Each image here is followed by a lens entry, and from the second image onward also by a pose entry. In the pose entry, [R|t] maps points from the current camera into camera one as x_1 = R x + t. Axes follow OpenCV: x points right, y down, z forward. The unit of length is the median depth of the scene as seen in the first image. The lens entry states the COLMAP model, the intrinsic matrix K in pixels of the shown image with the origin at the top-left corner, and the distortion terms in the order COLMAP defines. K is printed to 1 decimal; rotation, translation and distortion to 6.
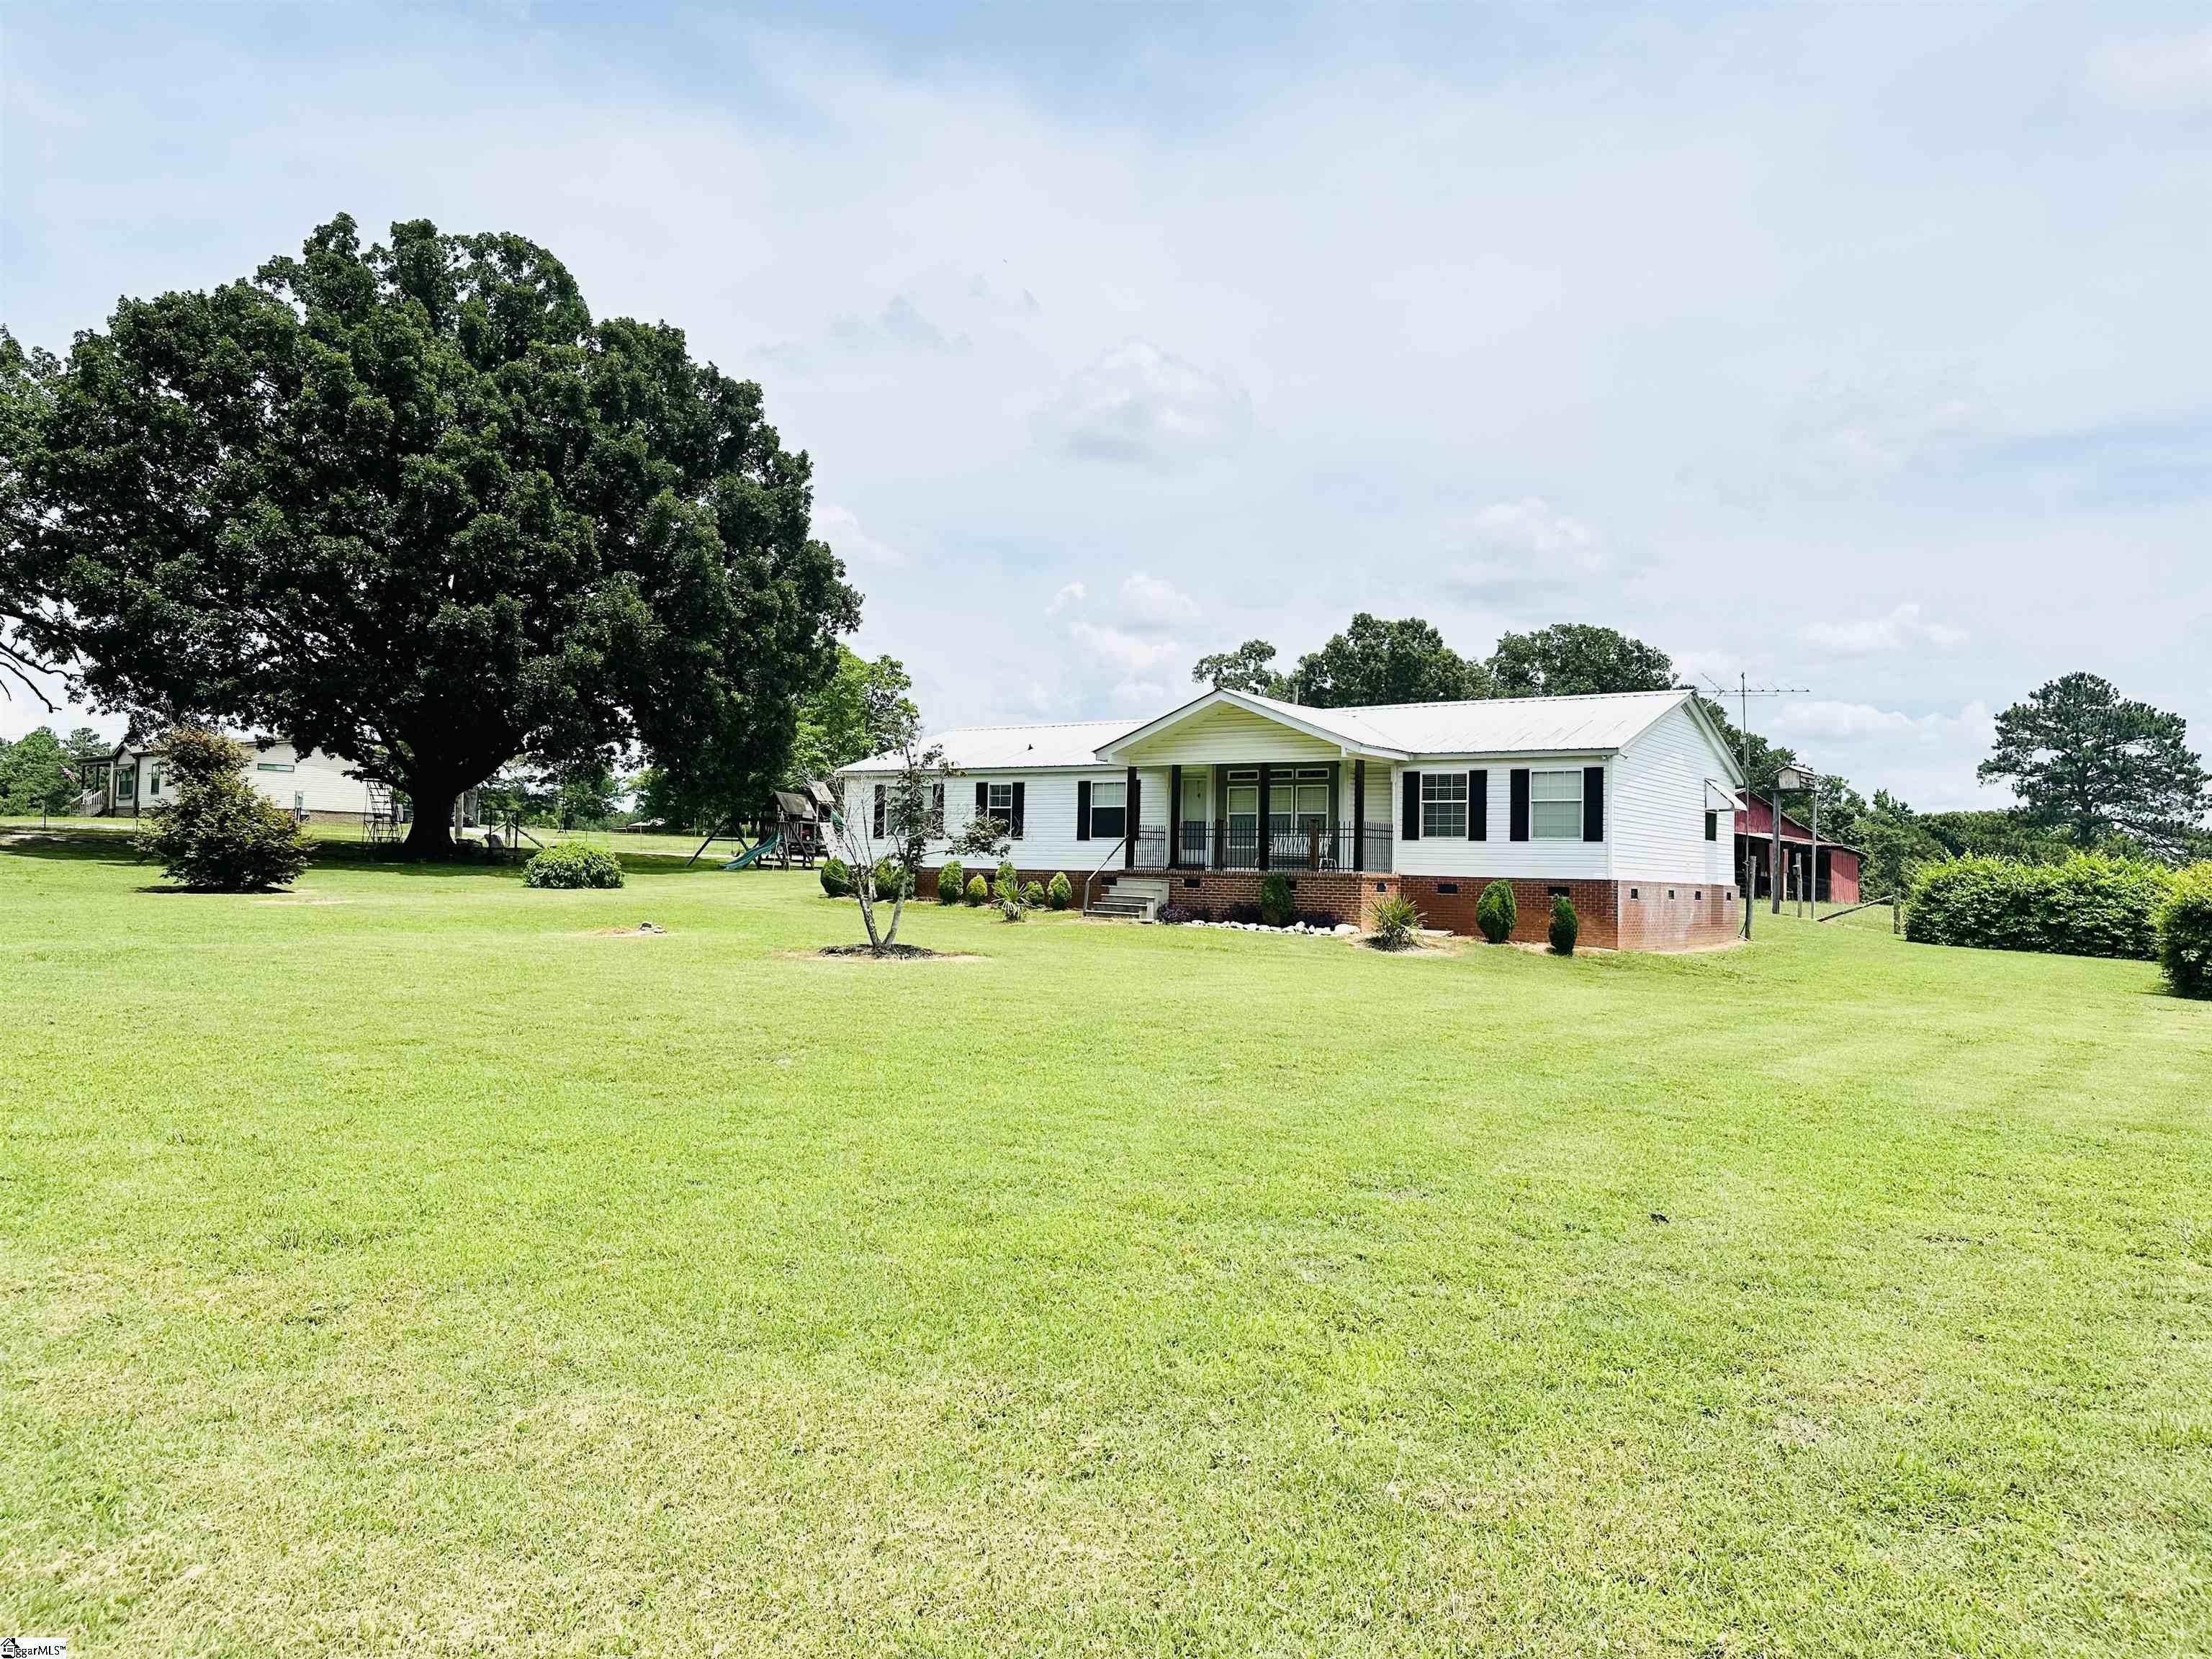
lens RADIAL K [[1588.0, 0, 1107.2], [0, 1588.0, 818.3], [0, 0, 1]] dist [0.084225, -0.061749]
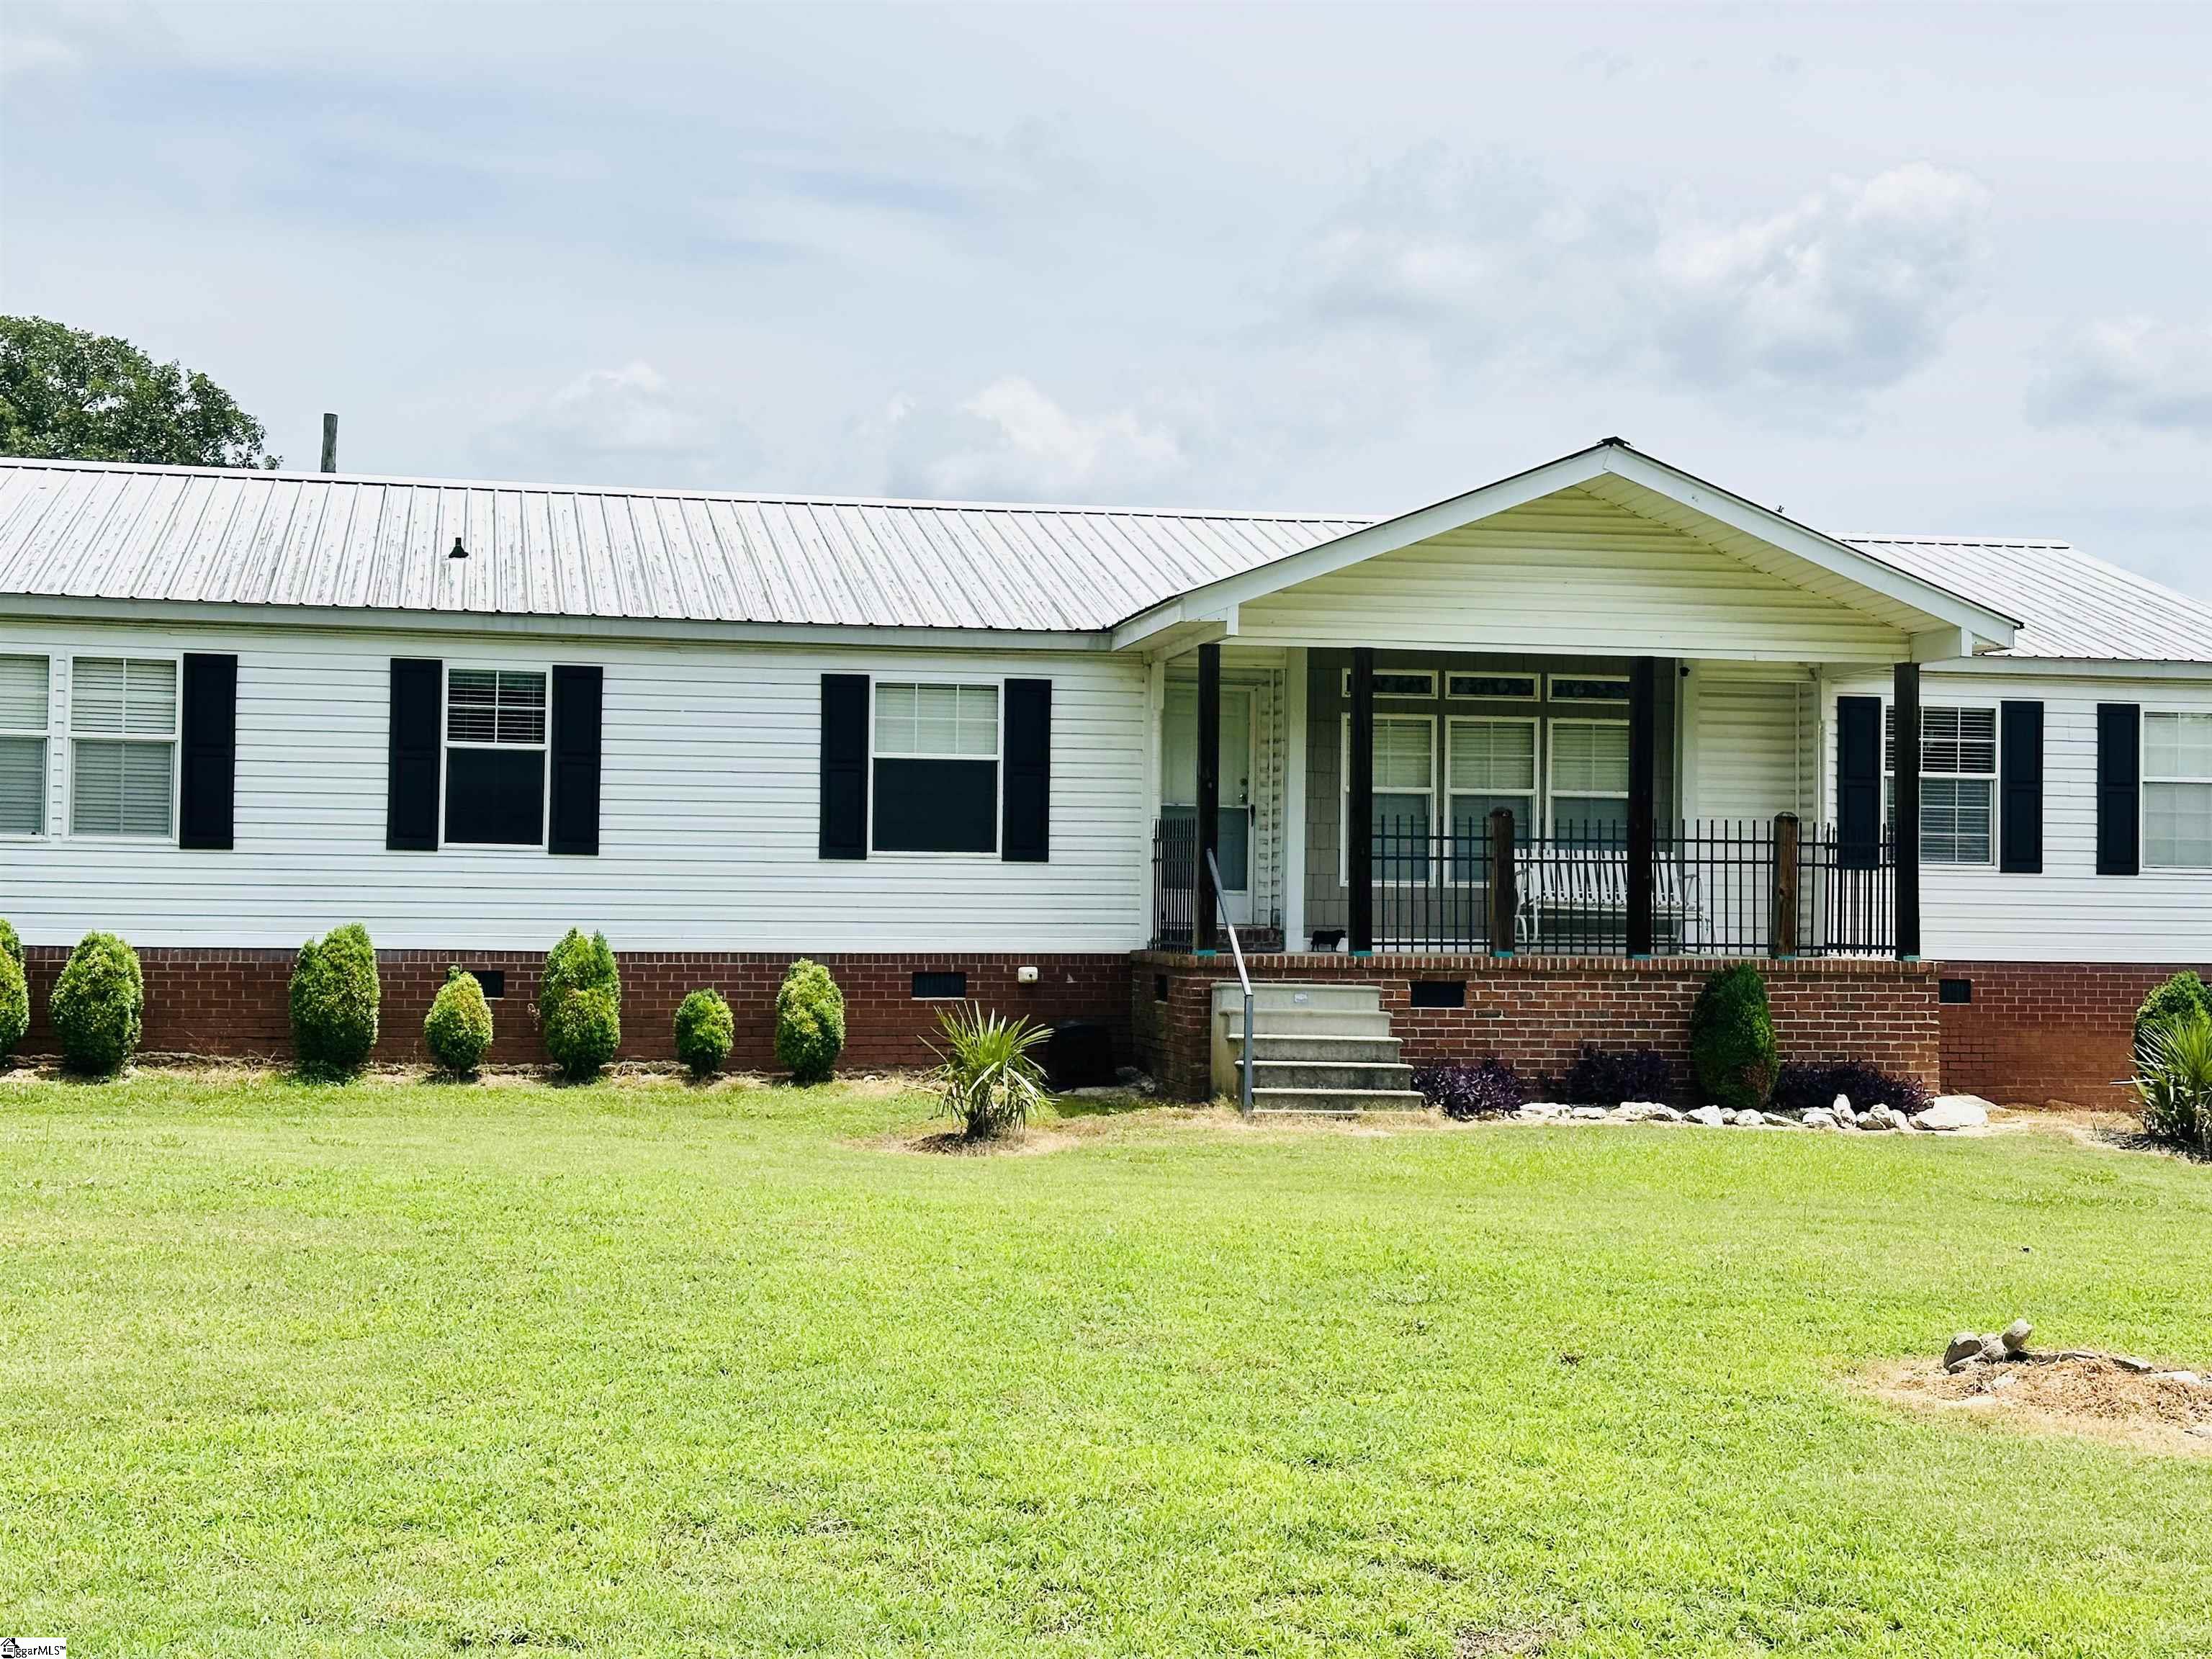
lens RADIAL K [[3178.6, 0, 1114.1], [0, 3178.6, 831.0], [0, 0, 1]] dist [0.086598, 0.000000]
pose [[0.668036, 0.005881, 0.744106, -0.493891], [-0.024812, 0.999589, 0.014375, -0.002607], [-0.743716, -0.028066, 0.667907, 0.573799]]
